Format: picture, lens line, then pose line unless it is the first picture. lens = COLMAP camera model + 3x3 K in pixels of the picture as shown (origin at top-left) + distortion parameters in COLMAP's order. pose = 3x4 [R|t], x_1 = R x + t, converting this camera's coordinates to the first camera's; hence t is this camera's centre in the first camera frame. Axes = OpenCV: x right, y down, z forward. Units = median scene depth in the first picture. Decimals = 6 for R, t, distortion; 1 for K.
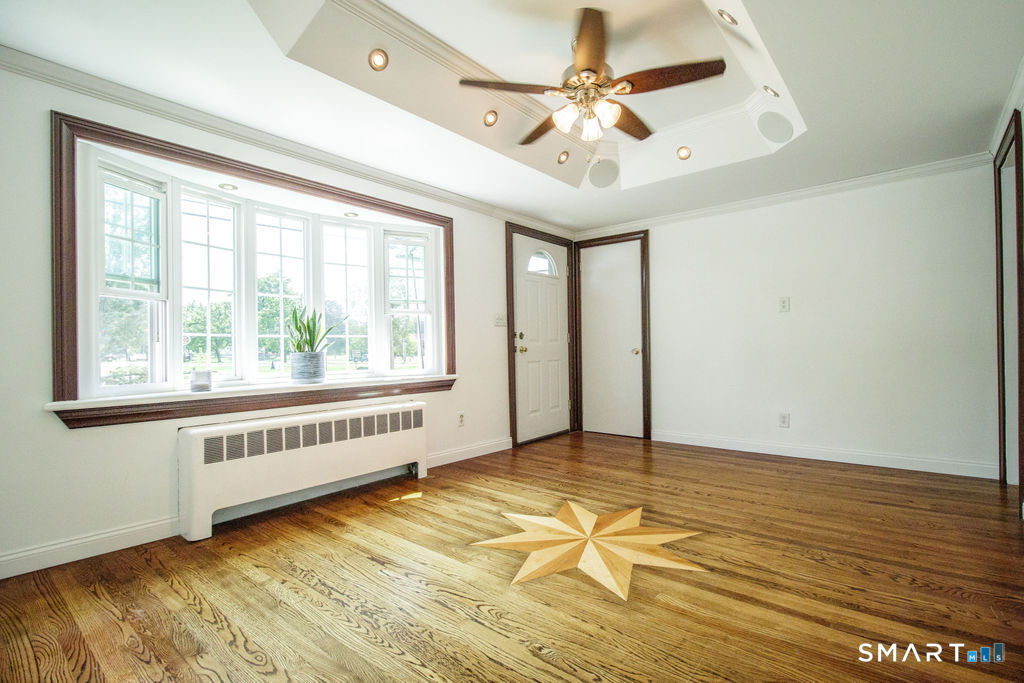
lens RADIAL K [[485.4, 0, 511.3], [0, 485.4, 344.7], [0, 0, 1]] dist [-0.000545, -0.000098]
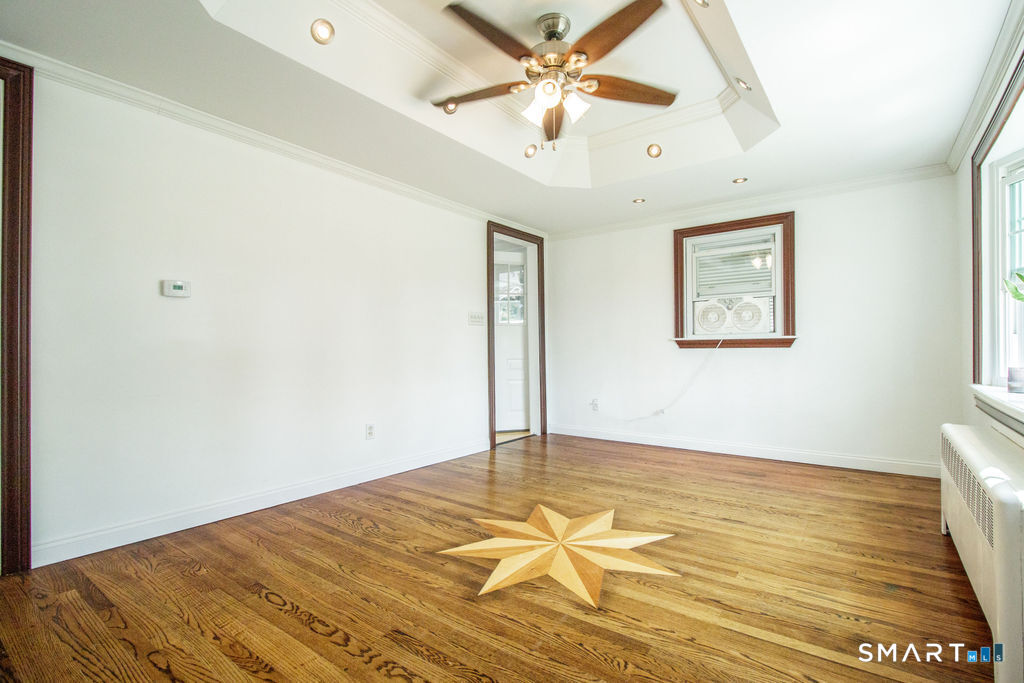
lens RADIAL K [[485.4, 0, 512.4], [0, 485.4, 345.2], [0, 0, 1]] dist [-0.000545, -0.000098]
pose [[-0.998424, 0.018975, -0.052818, 0.312293], [0.019684, 0.999723, -0.012934, 0.009723], [0.052558, -0.013953, -0.998520, 2.050972]]
